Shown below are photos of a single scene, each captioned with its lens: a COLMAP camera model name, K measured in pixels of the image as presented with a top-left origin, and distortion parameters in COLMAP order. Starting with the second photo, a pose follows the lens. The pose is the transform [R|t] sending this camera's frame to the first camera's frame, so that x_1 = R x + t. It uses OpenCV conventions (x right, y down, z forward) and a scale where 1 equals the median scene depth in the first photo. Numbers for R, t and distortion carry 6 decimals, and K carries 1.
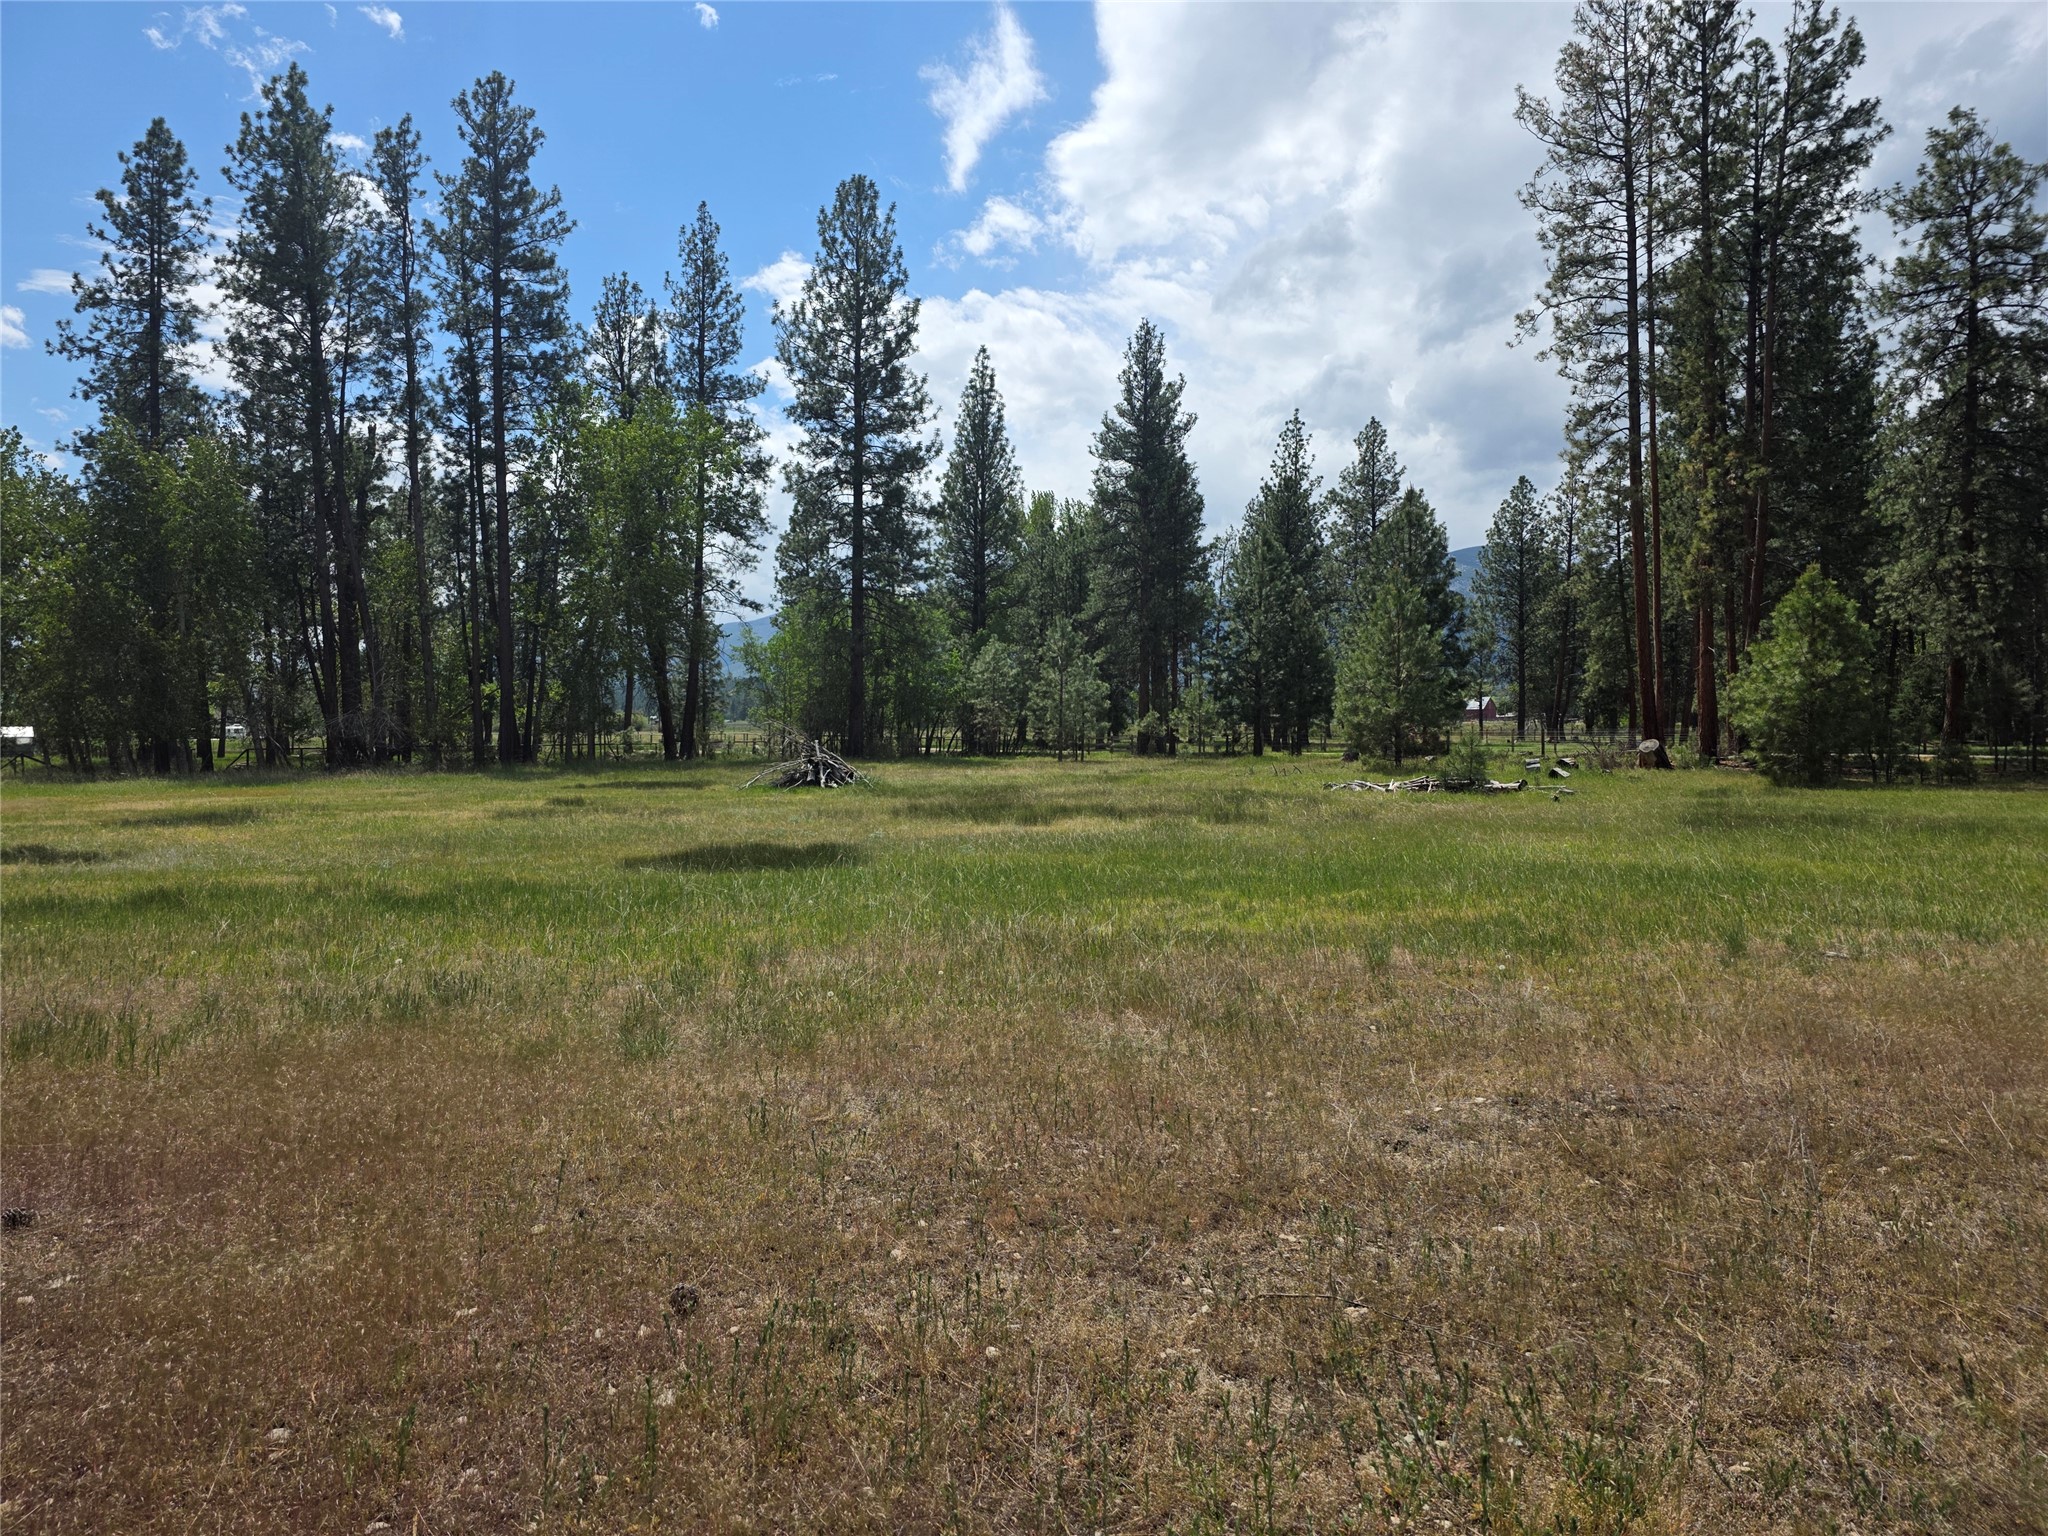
lens RADIAL K [[1321.3, 0, 1024.0], [0, 1321.3, 768.0], [0, 0, 1]] dist [-0.055923, -0.003098]
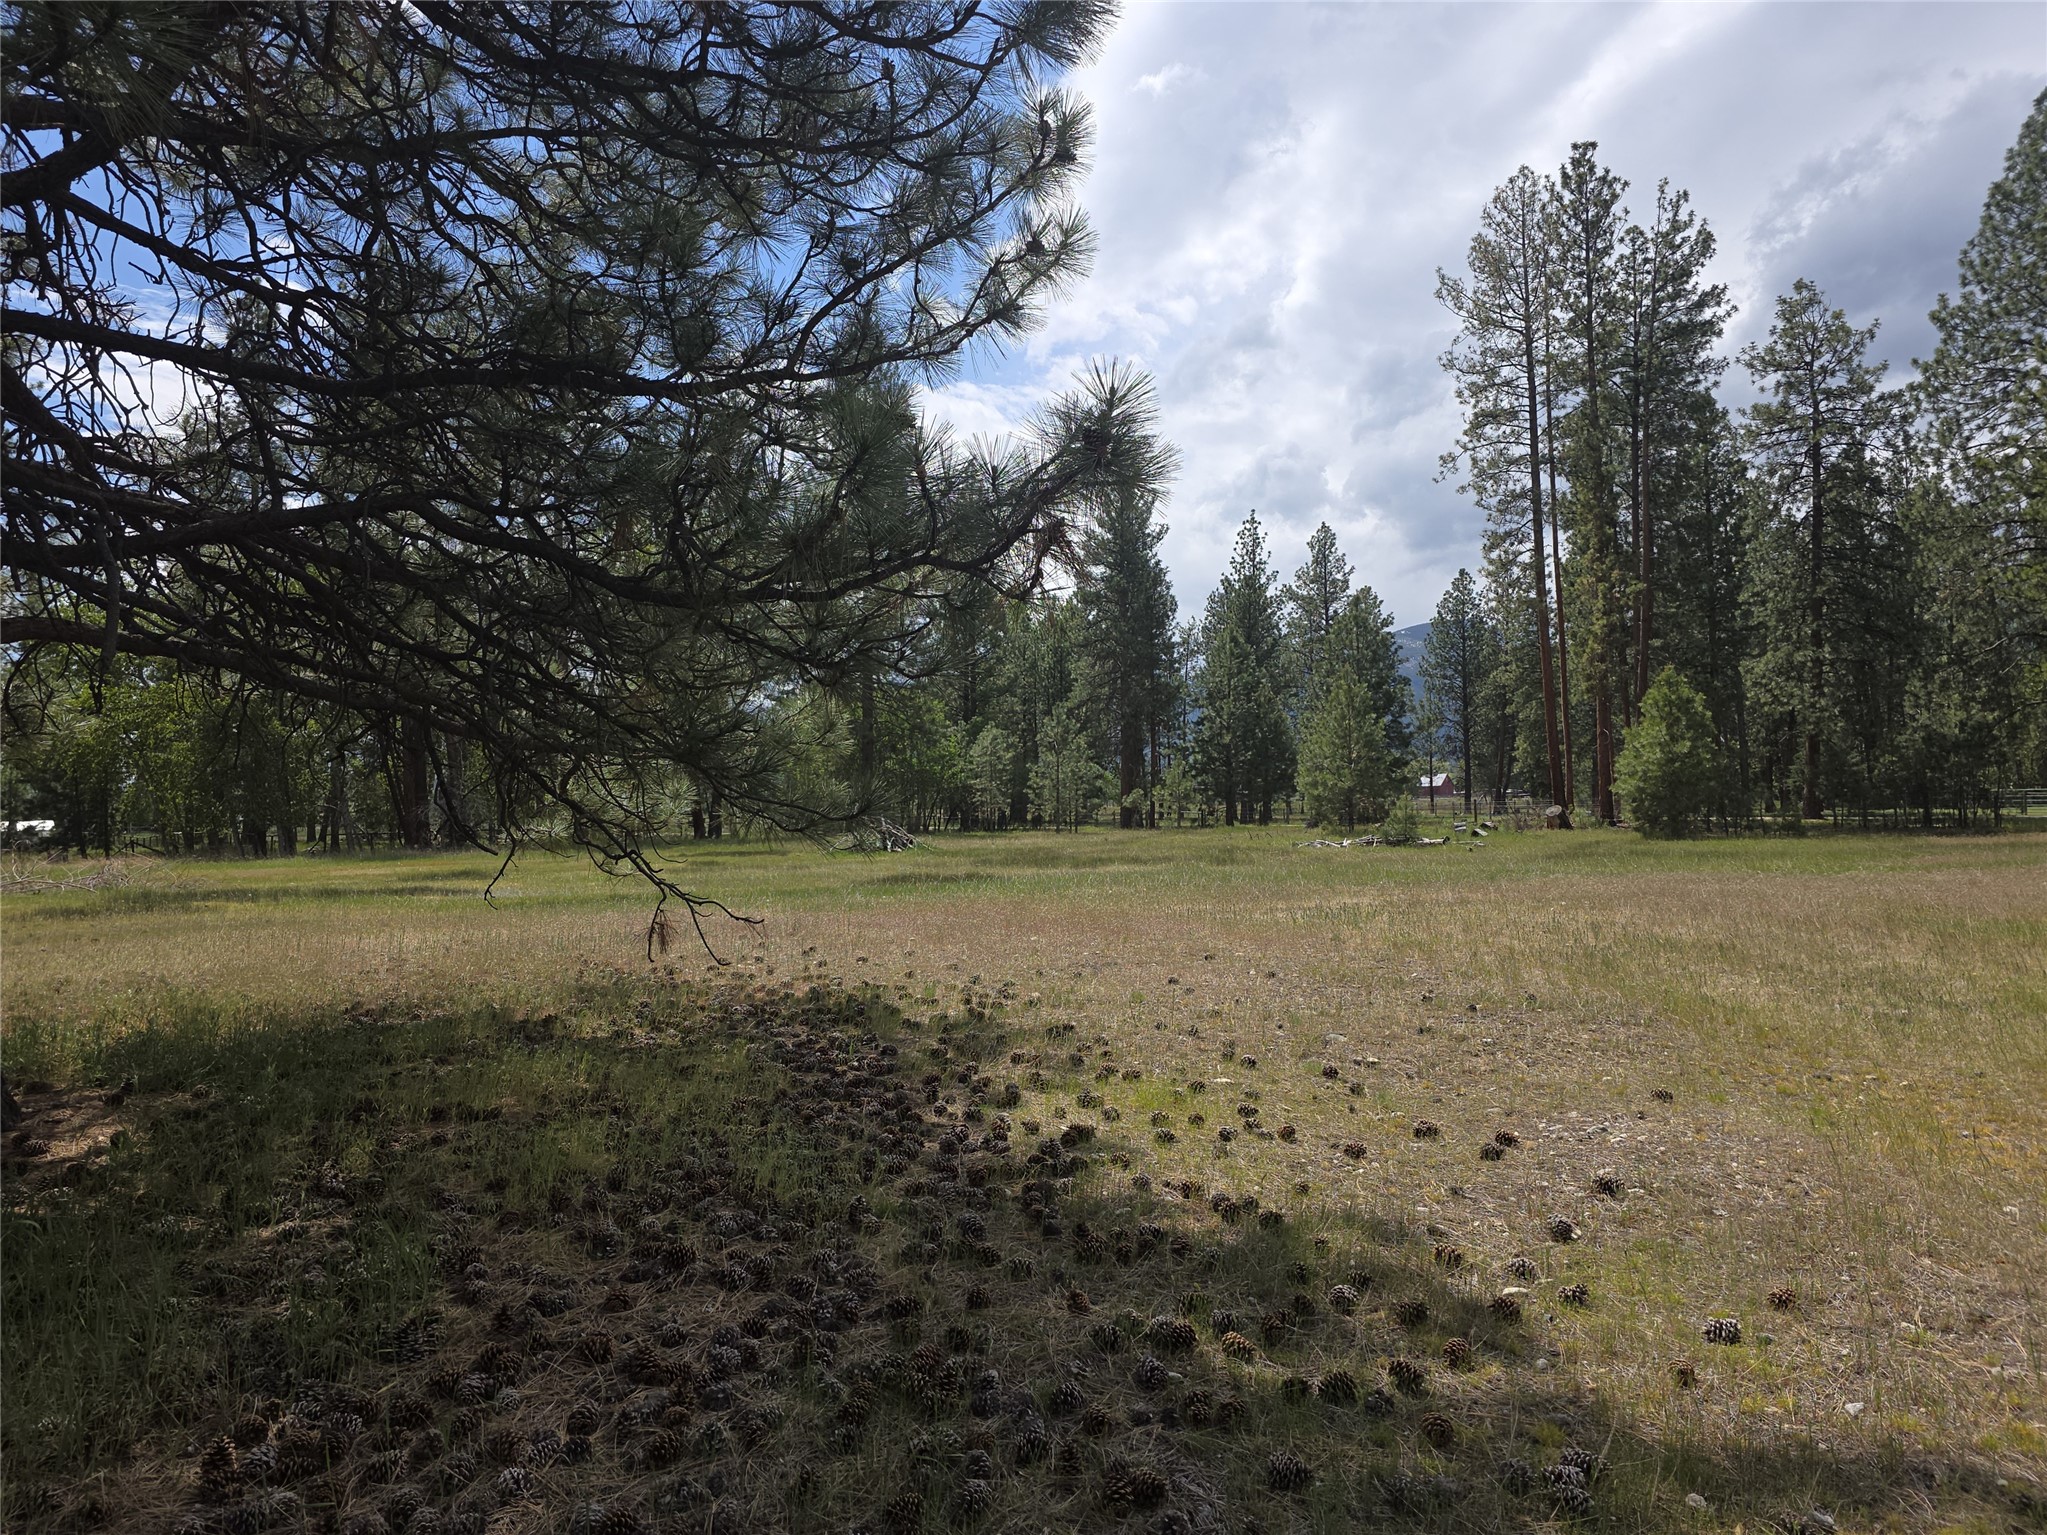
lens RADIAL K [[1391.0, 0, 1023.5], [0, 1391.0, 767.5], [0, 0, 1]] dist [-0.055963, -0.003042]
pose [[0.999076, -0.009195, 0.041974, -0.064218], [0.011779, 0.998024, -0.061719, 0.014575], [-0.041323, 0.062157, 0.997211, -0.241984]]
